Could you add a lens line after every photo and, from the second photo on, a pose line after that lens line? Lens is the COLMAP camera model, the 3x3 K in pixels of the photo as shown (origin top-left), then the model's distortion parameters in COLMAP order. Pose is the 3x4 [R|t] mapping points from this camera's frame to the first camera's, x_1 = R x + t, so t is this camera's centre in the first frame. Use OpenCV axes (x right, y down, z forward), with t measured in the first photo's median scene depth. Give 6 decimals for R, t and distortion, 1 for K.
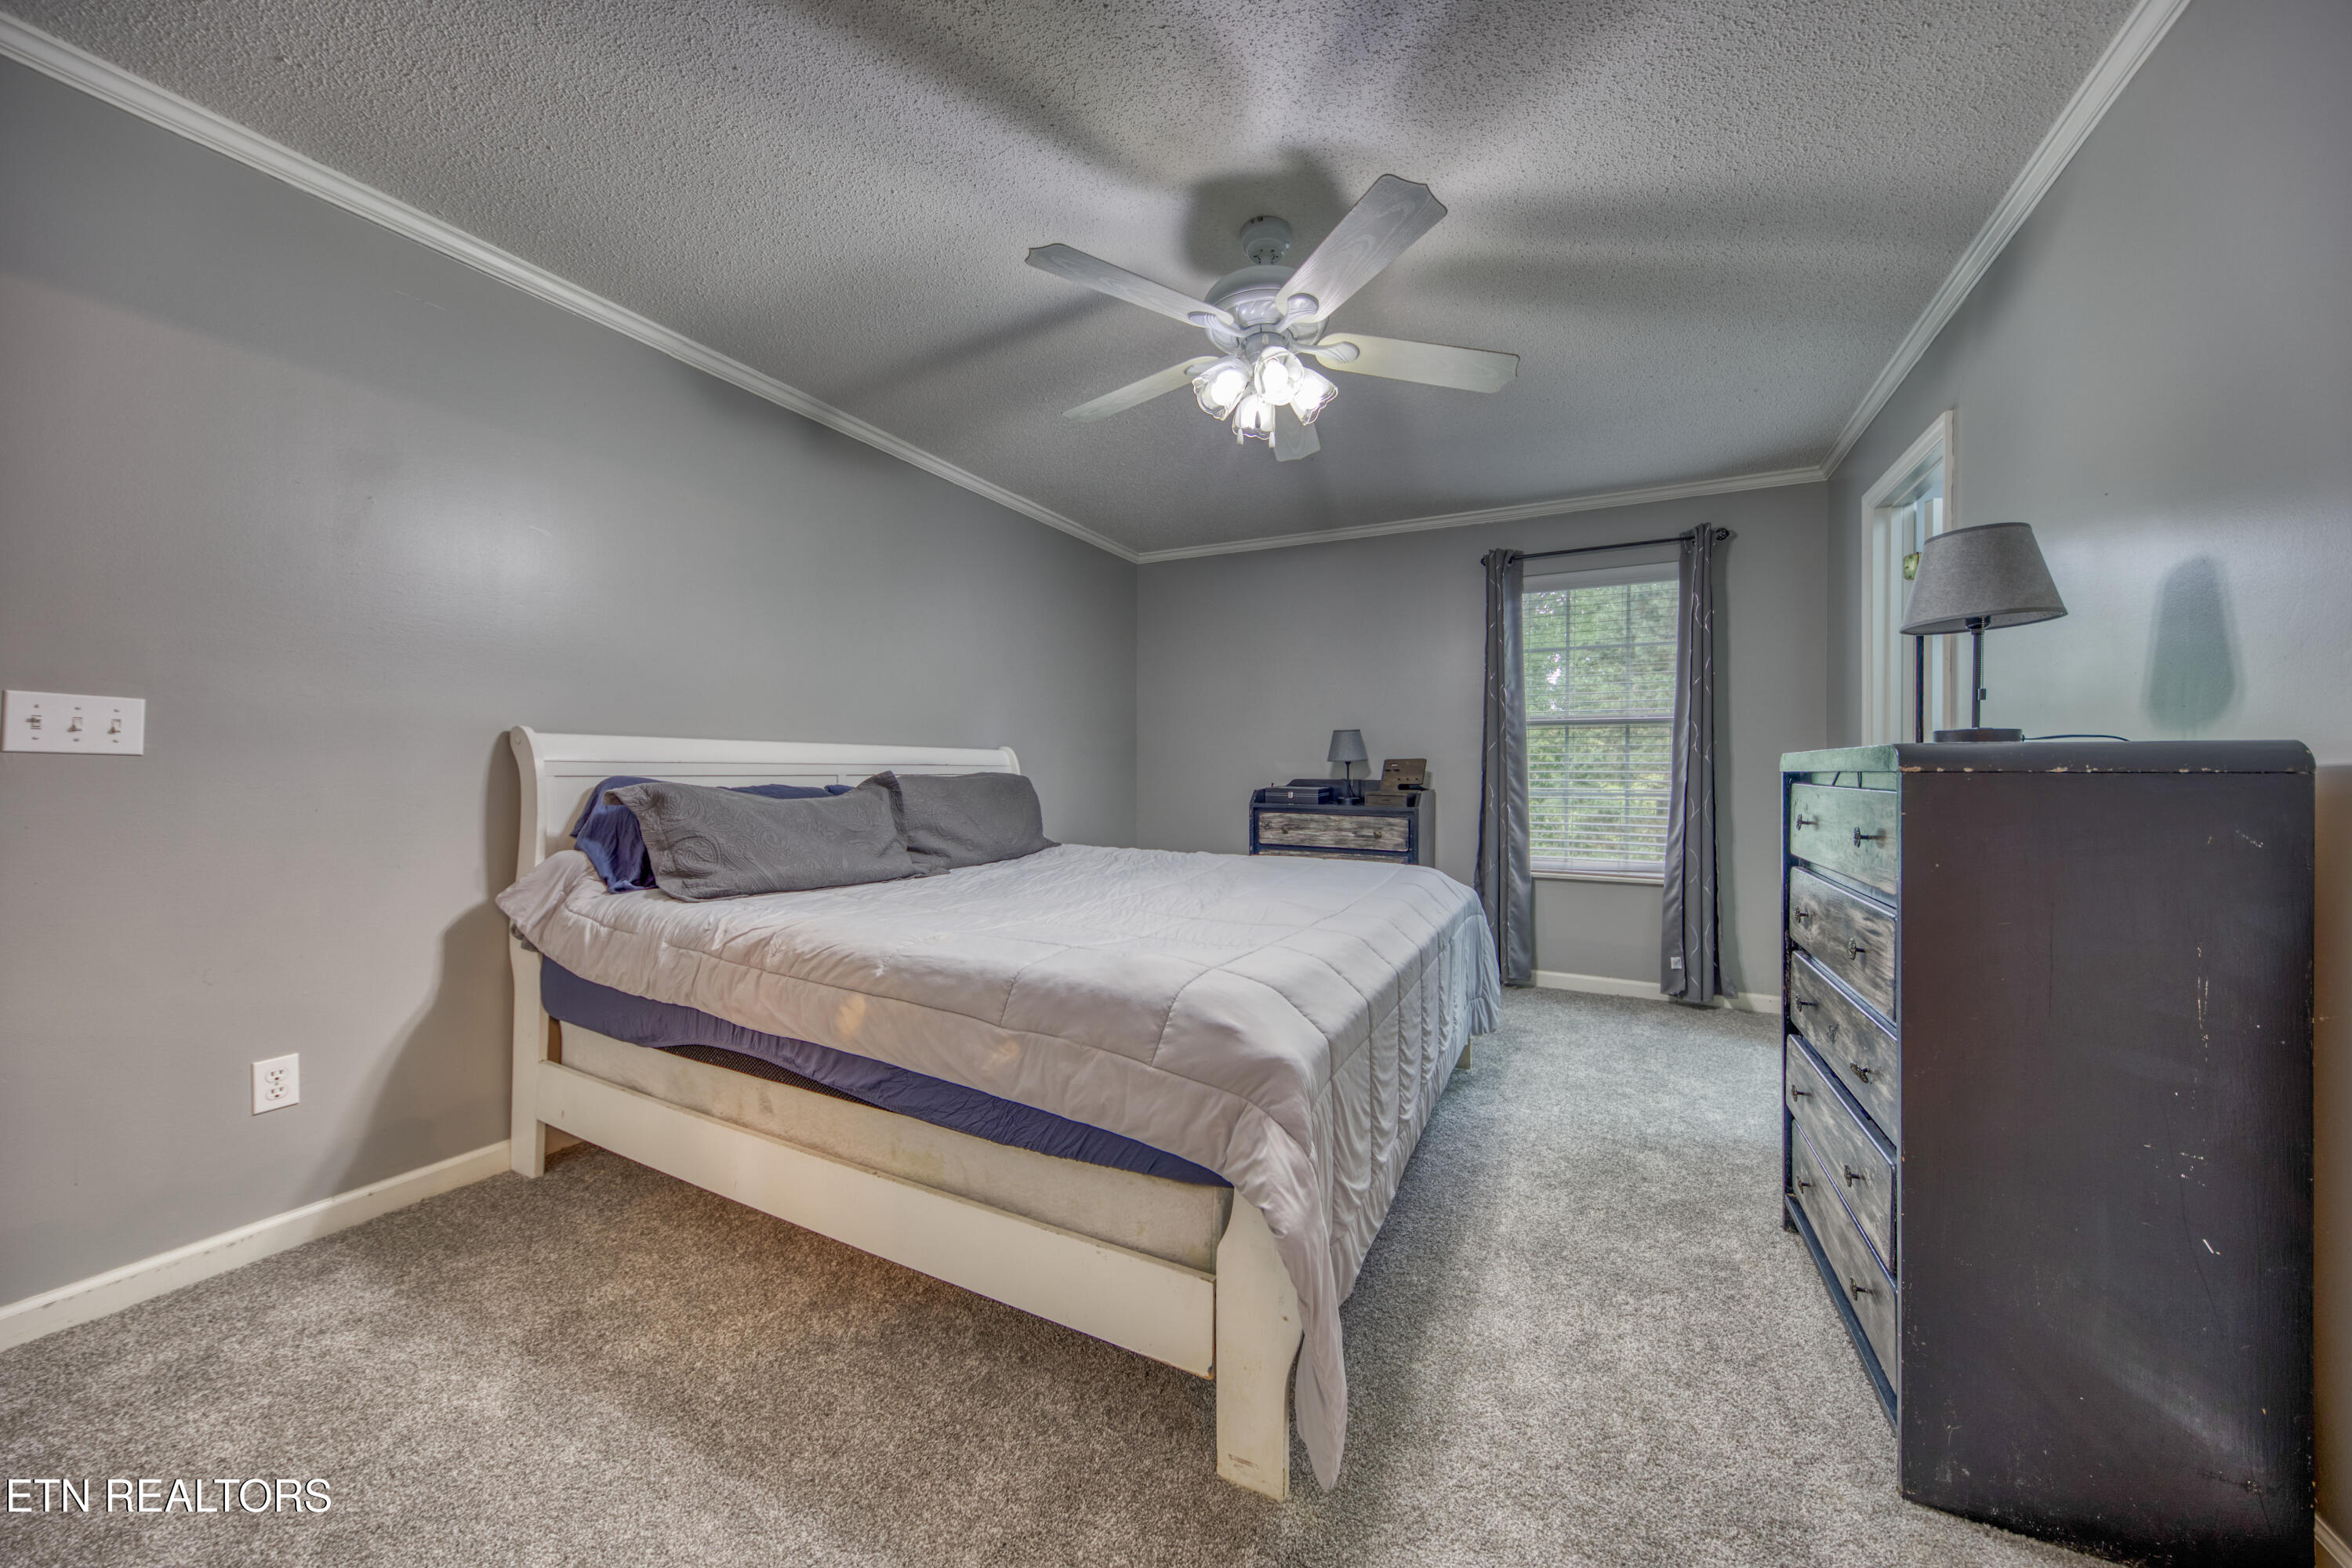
lens RADIAL K [[809.9, 0, 1178.1], [0, 809.9, 771.6], [0, 0, 1]] dist [0.000233, 0.000002]
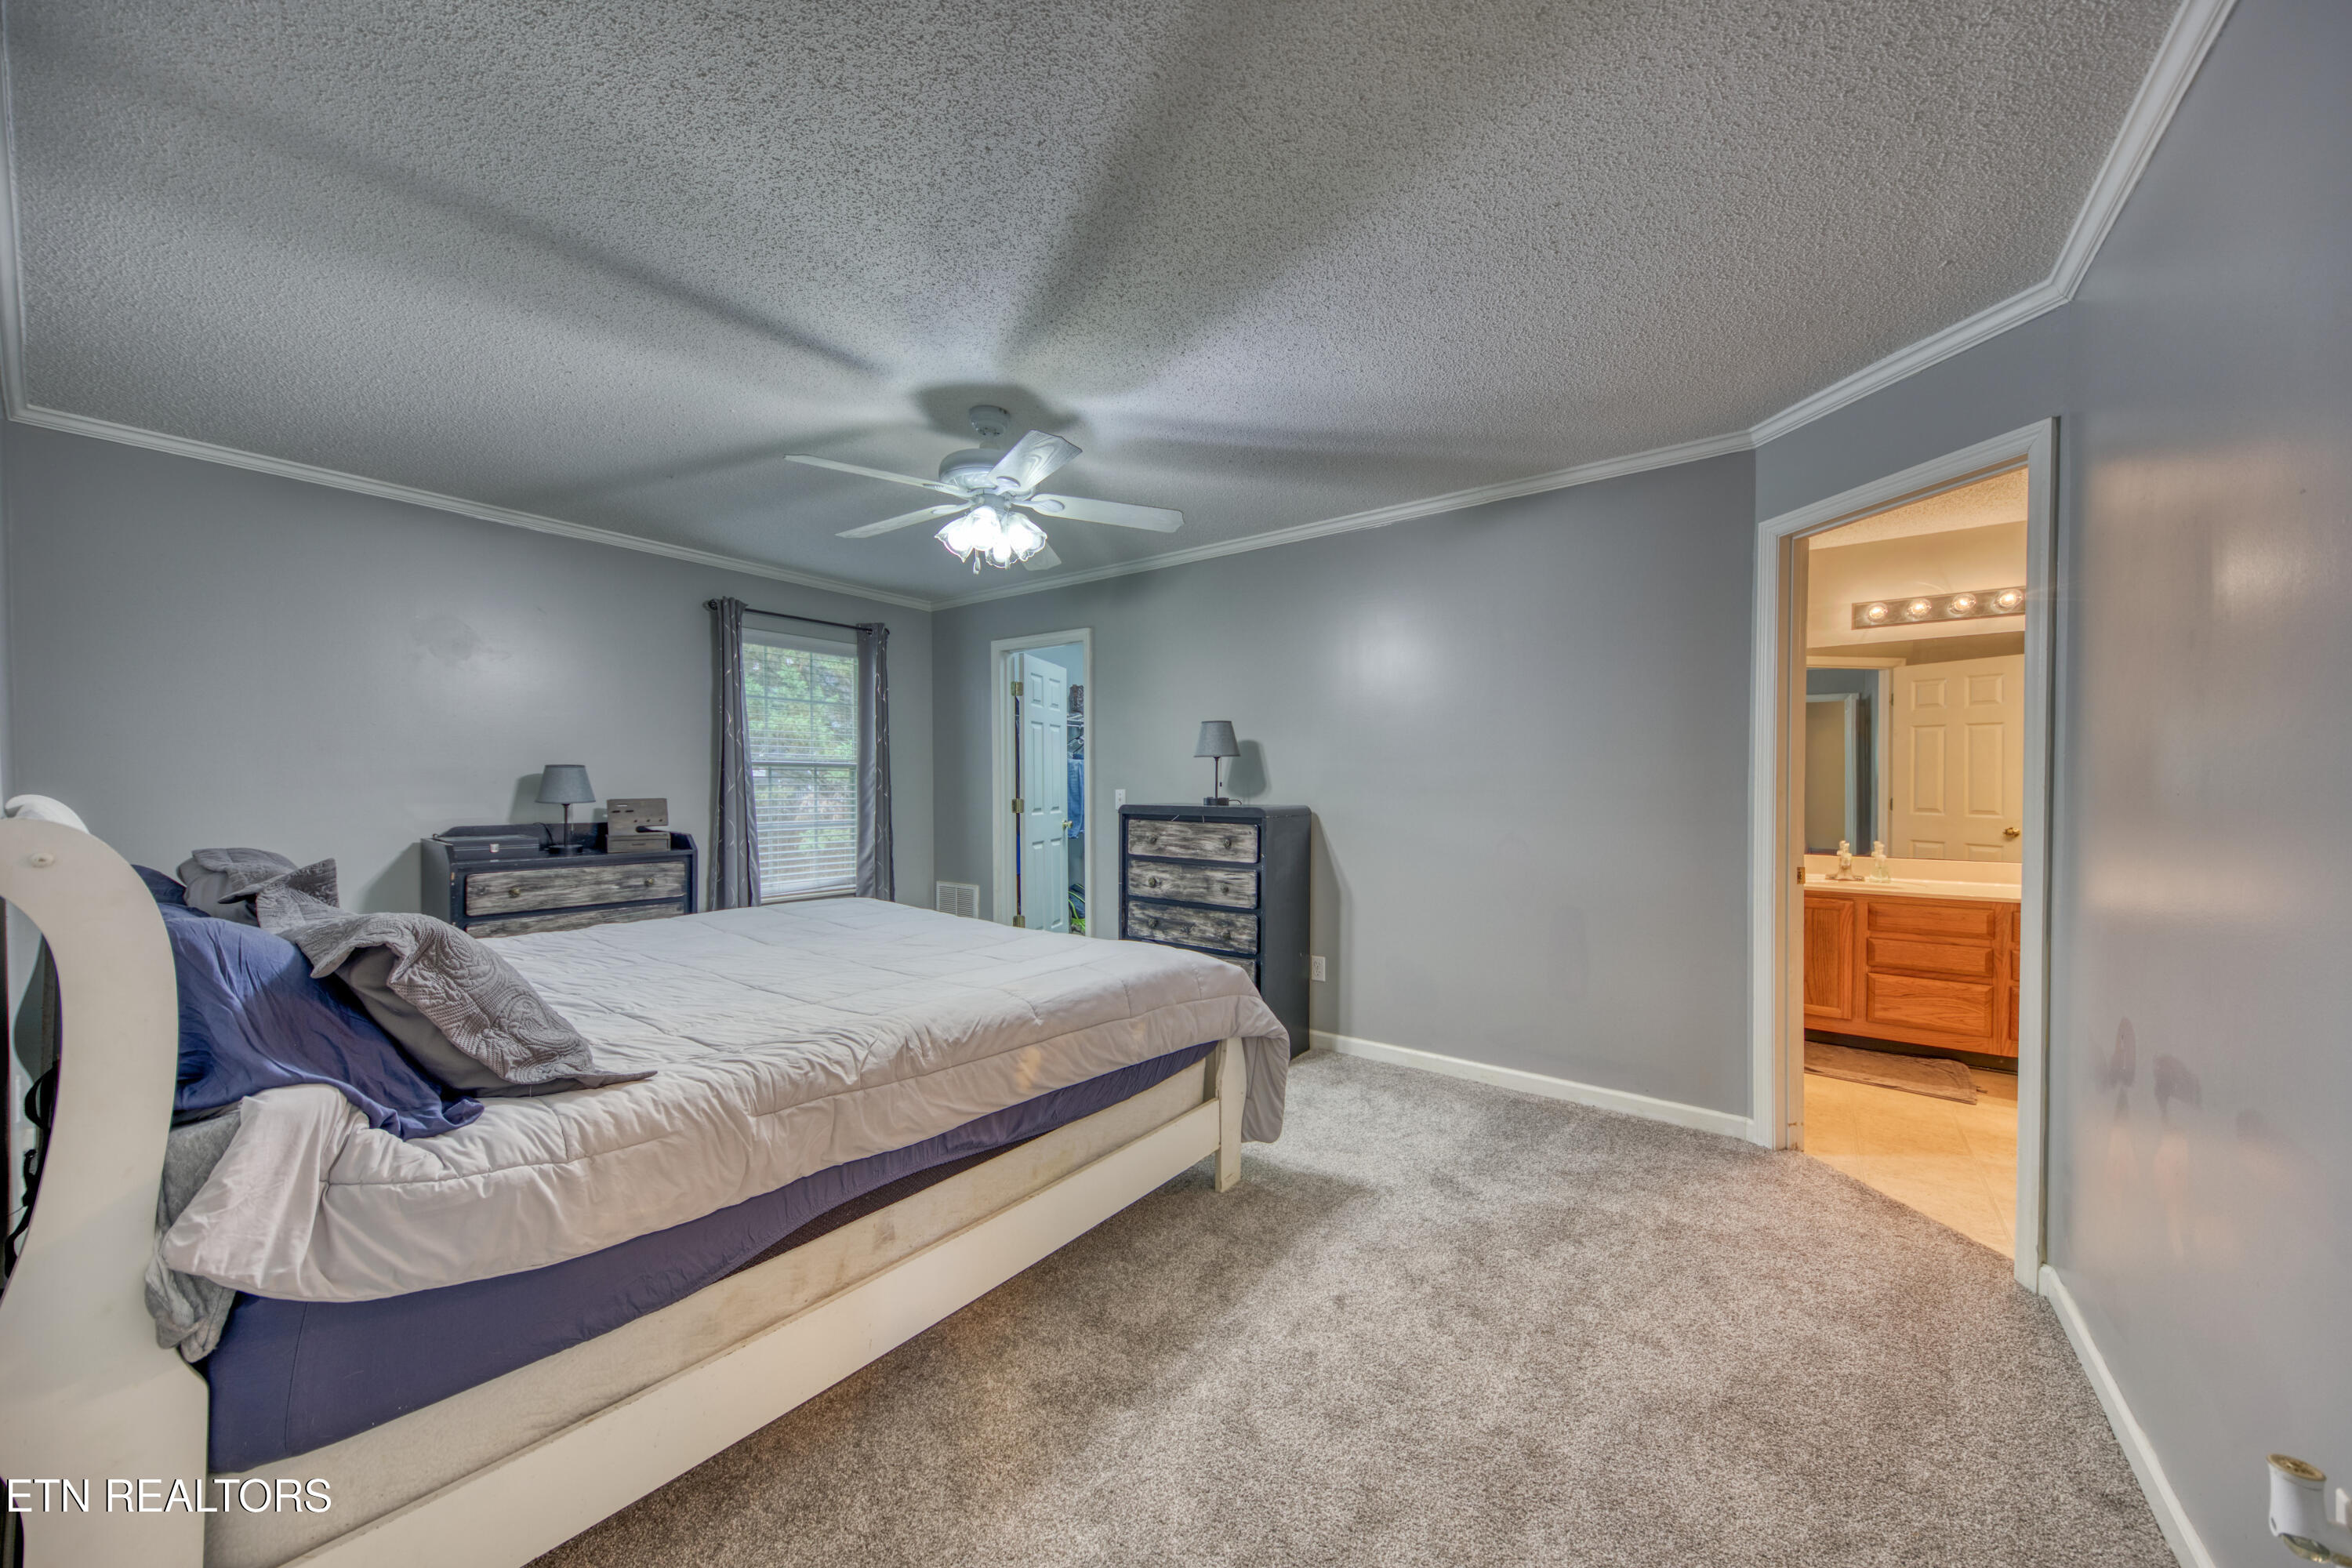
lens RADIAL K [[830.0, 0, 1203.0], [0, 830.0, 797.5], [0, 0, 1]] dist [0.000538, 0.000047]
pose [[0.166569, -0.020959, 0.985807, -0.585615], [-0.000167, 0.999773, 0.021284, -0.040187], [-0.986030, -0.003709, 0.166528, 0.218980]]
